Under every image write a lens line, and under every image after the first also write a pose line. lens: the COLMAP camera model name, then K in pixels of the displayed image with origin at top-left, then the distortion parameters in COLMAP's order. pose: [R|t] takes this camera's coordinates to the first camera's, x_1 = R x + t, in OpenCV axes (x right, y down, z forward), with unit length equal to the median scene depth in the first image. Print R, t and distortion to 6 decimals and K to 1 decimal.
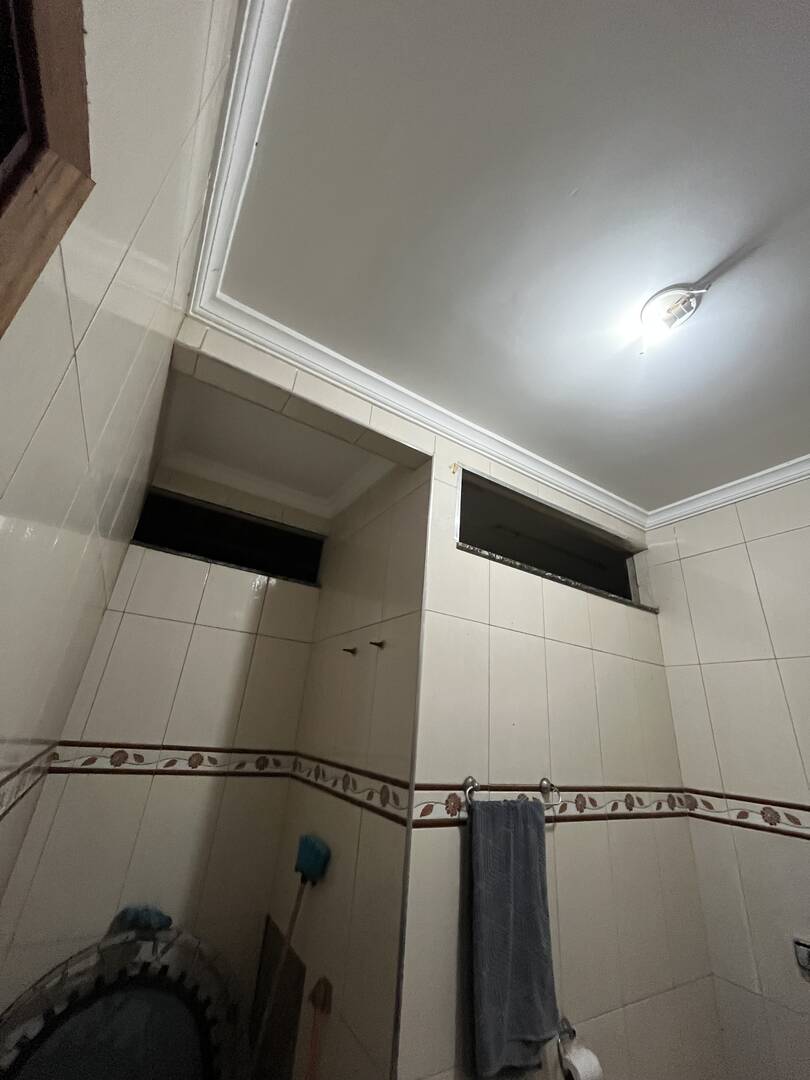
lens RADIAL K [[434.8, 0, 405.8], [0, 434.8, 534.1], [0, 0, 1]] dist [-0.003659, 0.000442]
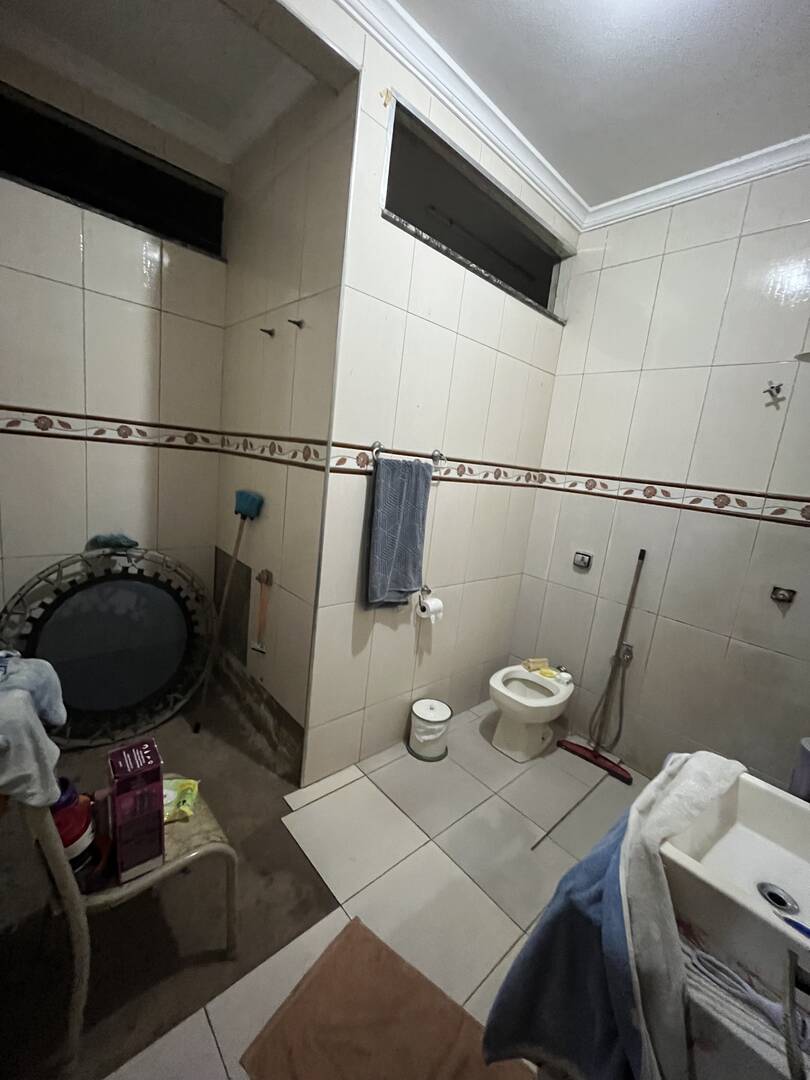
lens RADIAL K [[434.8, 0, 405.5], [0, 434.8, 533.3], [0, 0, 1]] dist [-0.003659, 0.000442]
pose [[0.982668, 0.002095, 0.185363, -0.001749], [-0.107895, 0.819574, 0.562722, 0.060692], [-0.150740, -0.572969, 0.805595, -0.131679]]
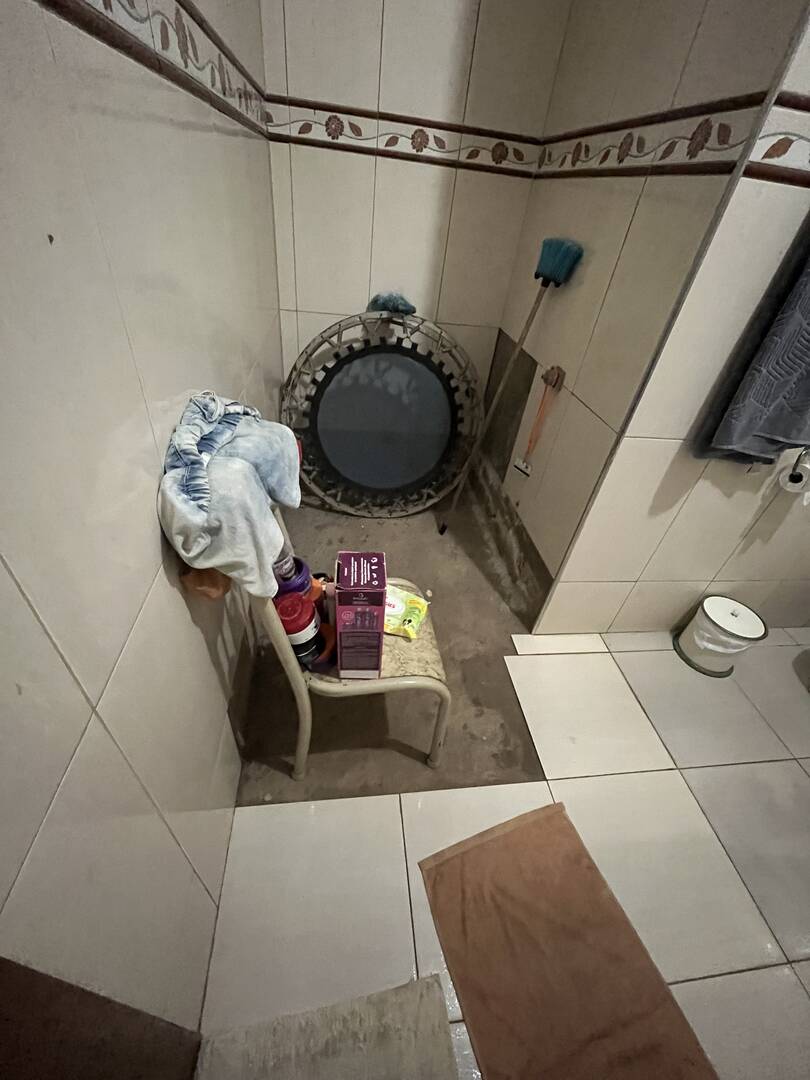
lens RADIAL K [[434.8, 0, 405.9], [0, 434.8, 536.1], [0, 0, 1]] dist [-0.003659, 0.000442]
pose [[0.907153, 0.276845, -0.316907, -0.066144], [0.137518, 0.516713, 0.845042, 0.265732], [0.397696, -0.810163, 0.430667, 0.073467]]
